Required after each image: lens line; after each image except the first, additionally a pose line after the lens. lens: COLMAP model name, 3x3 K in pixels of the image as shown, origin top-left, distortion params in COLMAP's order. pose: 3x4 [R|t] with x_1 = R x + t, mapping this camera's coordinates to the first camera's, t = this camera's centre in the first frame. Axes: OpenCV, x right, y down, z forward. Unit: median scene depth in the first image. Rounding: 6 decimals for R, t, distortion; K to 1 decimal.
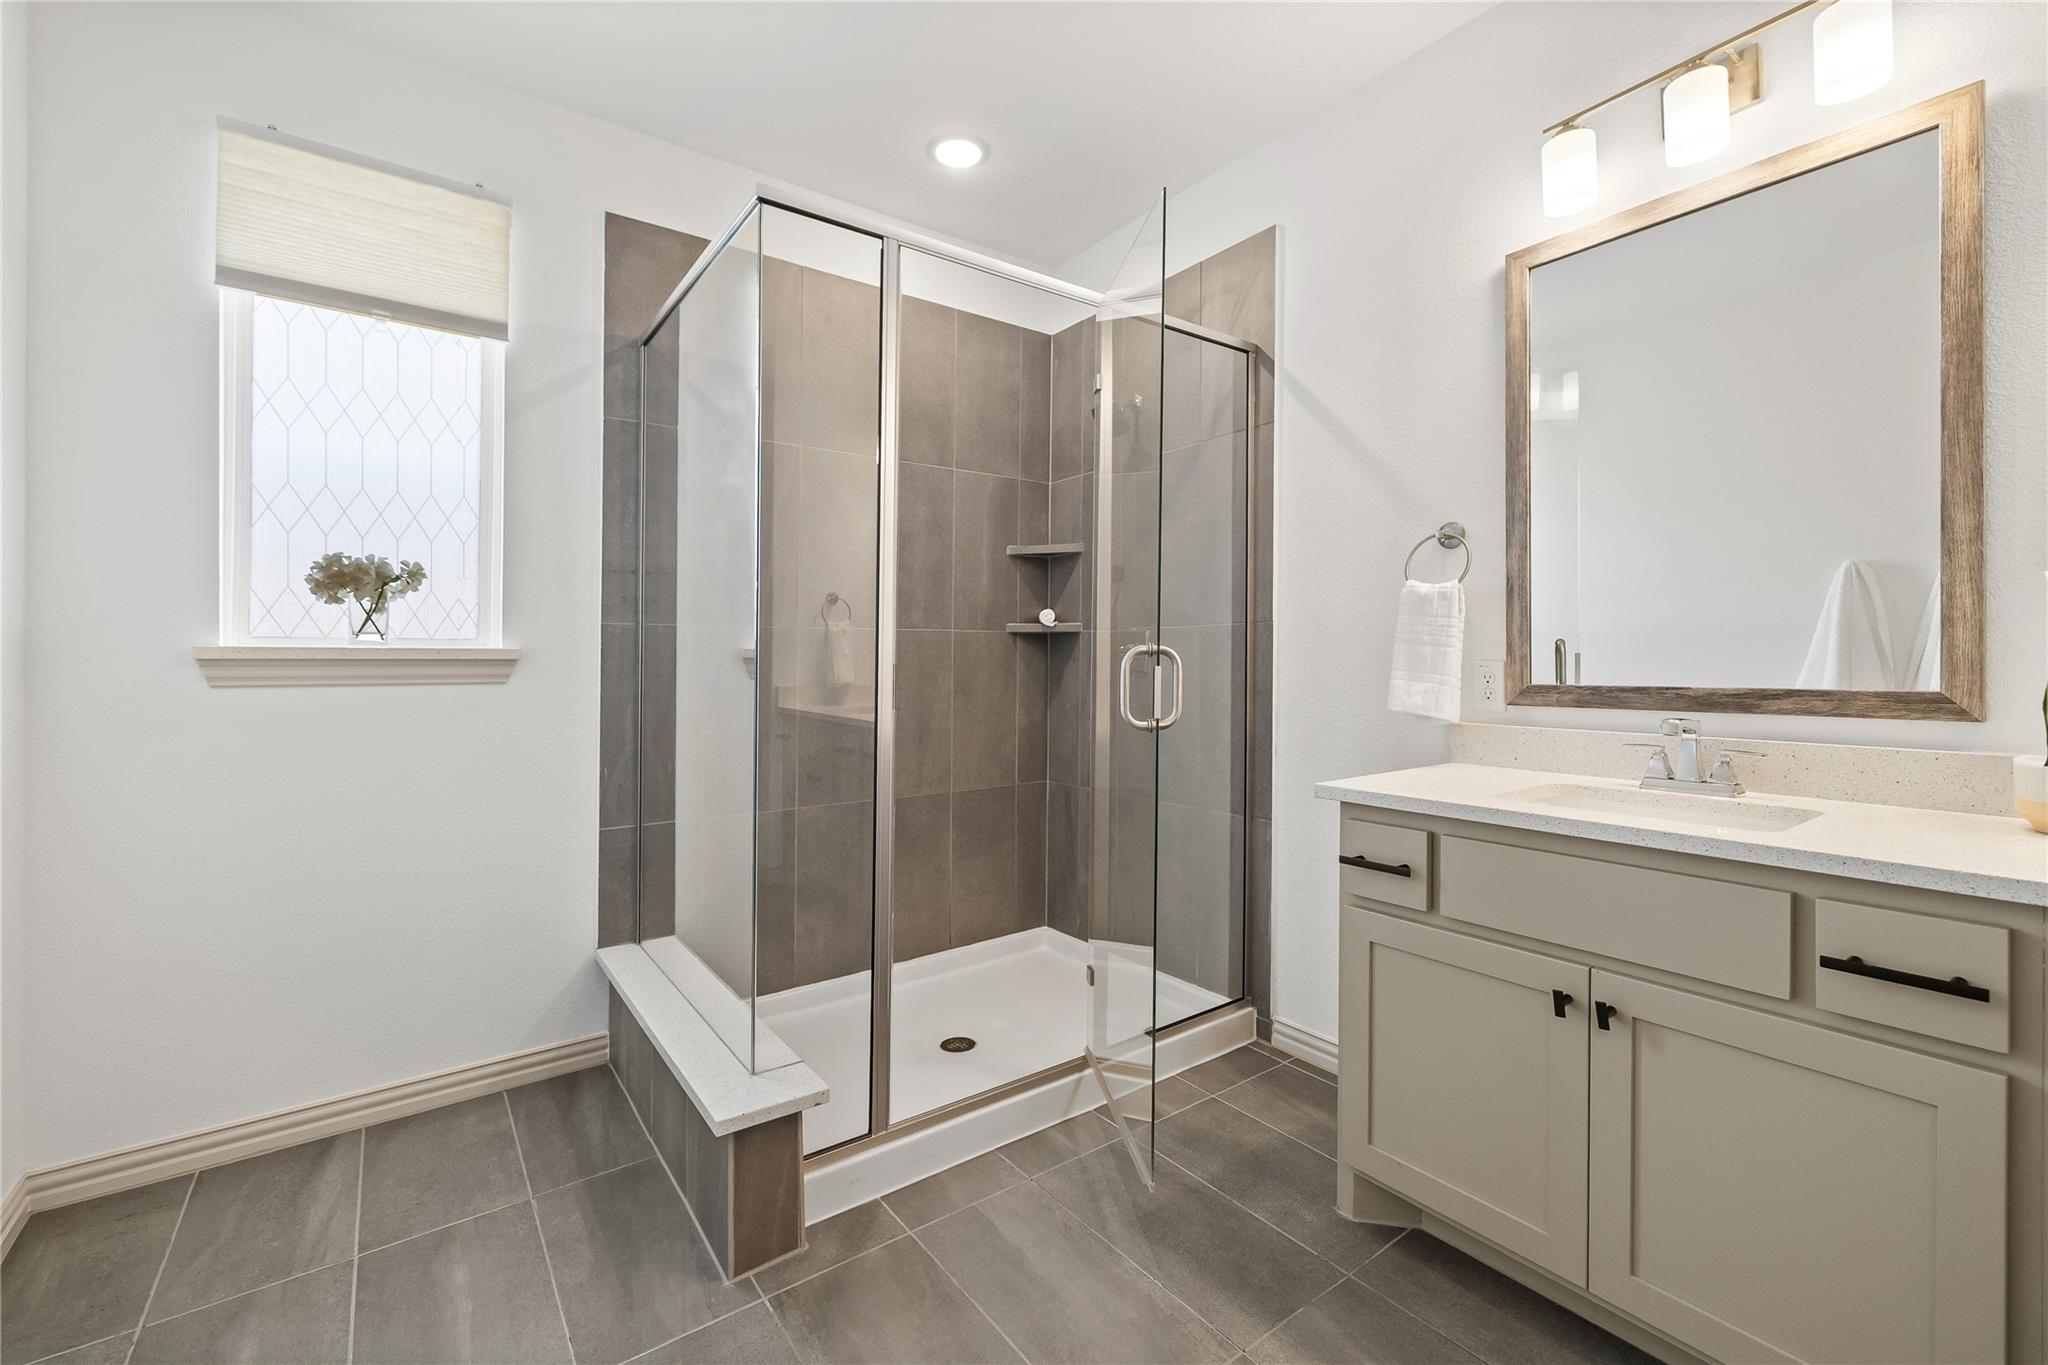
lens RADIAL K [[881.1, 0, 972.5], [0, 881.1, 631.5], [0, 0, 1]] dist [0.000914, 0.000744]
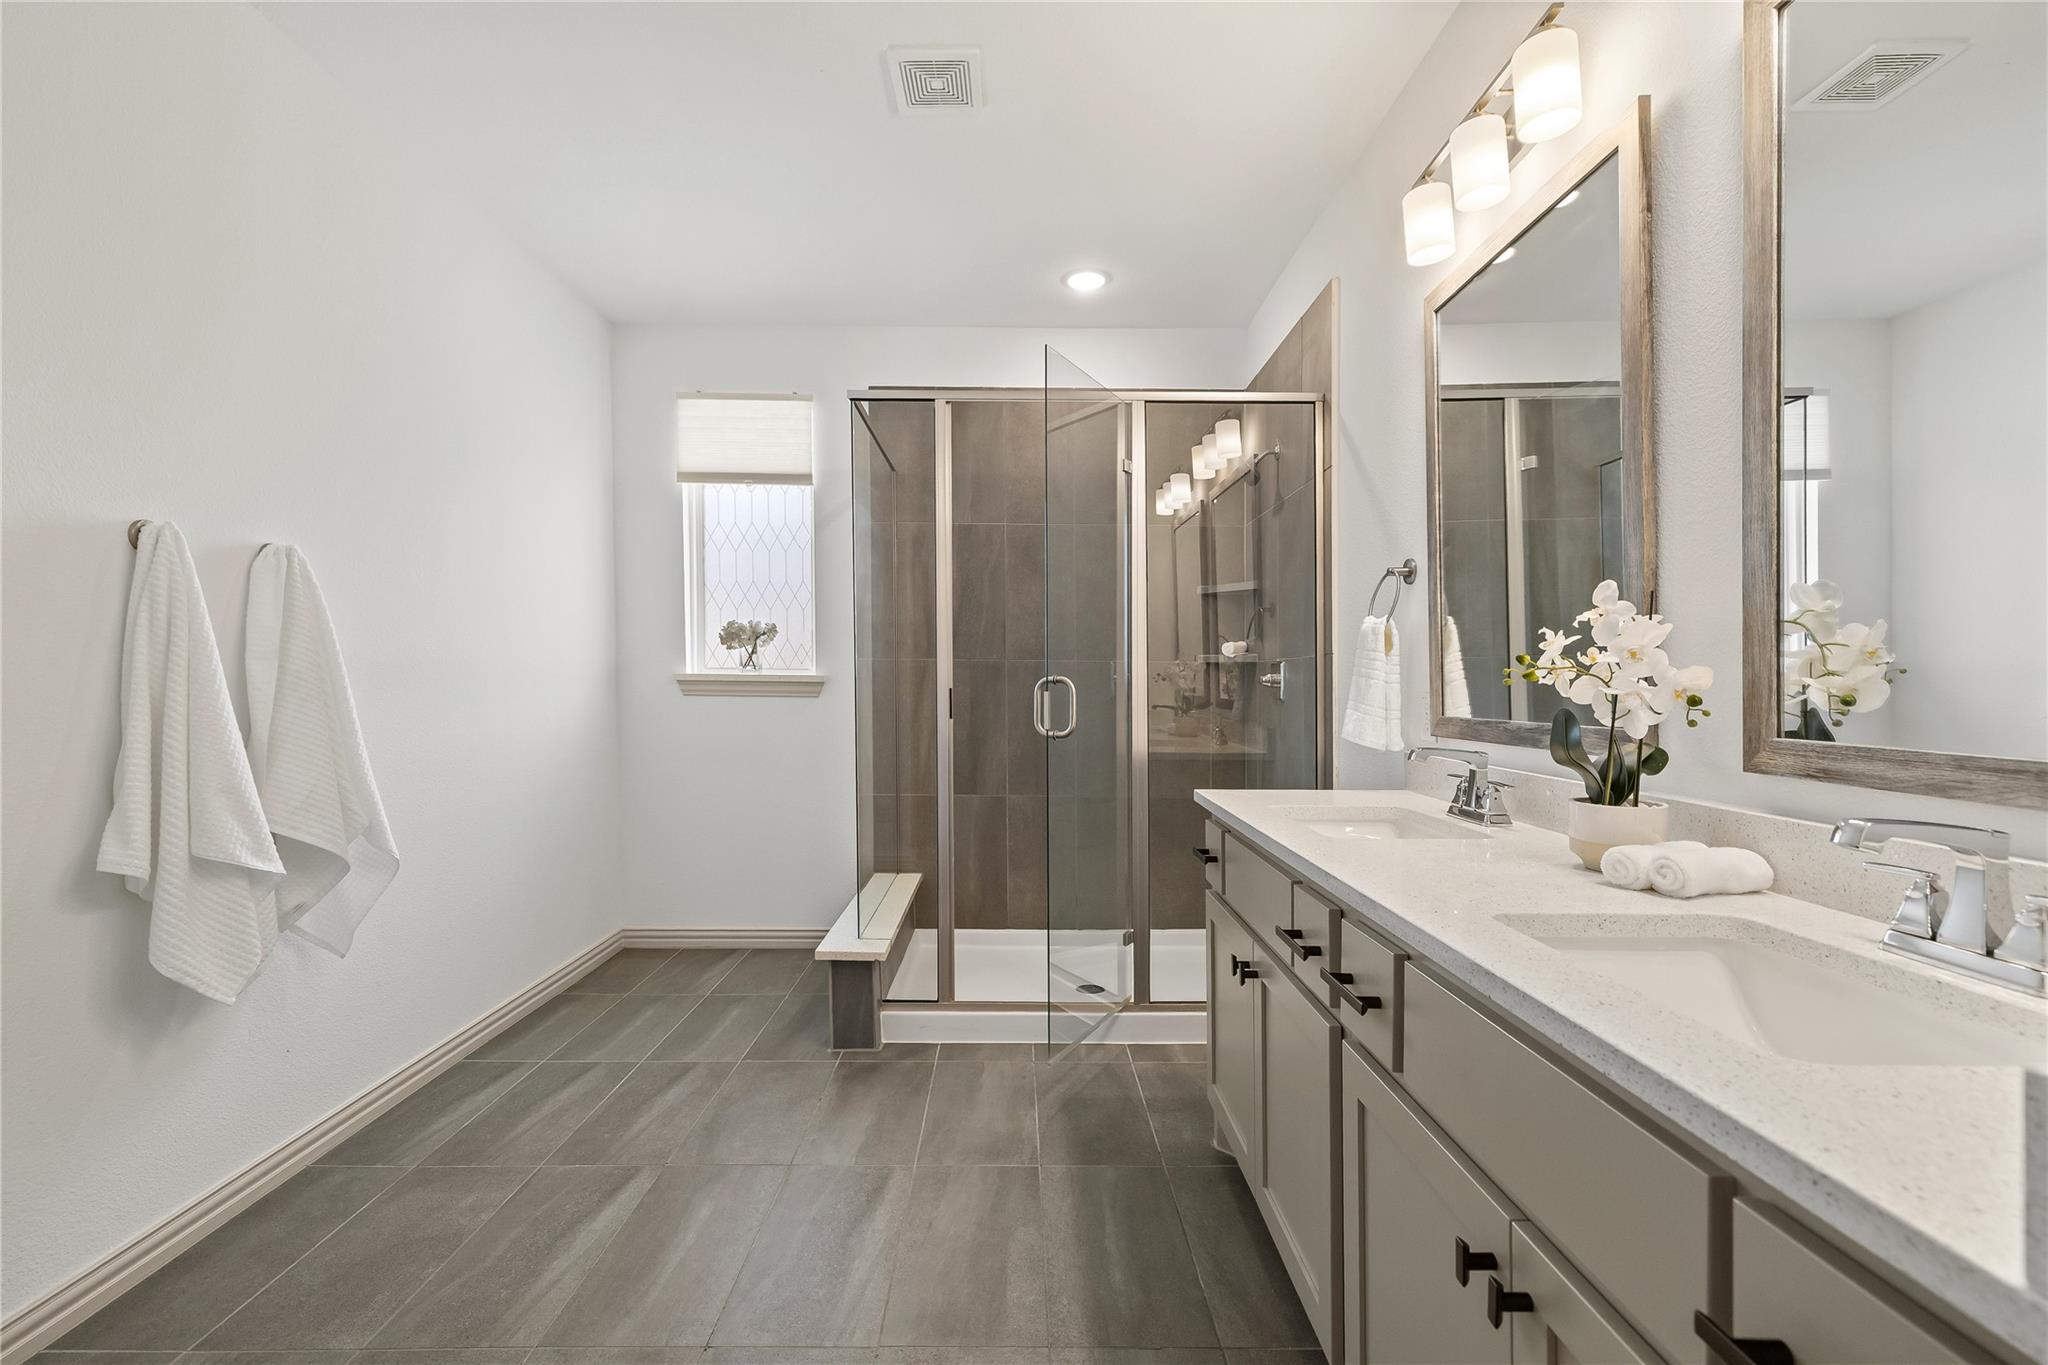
lens RADIAL K [[881.1, 0, 955.2], [0, 881.1, 678.3], [0, 0, 1]] dist [0.000914, 0.000744]
pose [[0.797343, 0.008170, -0.603471, 0.784556], [0.005334, 0.999774, 0.020583, -0.008722], [0.603503, -0.019630, 0.797119, -0.160993]]
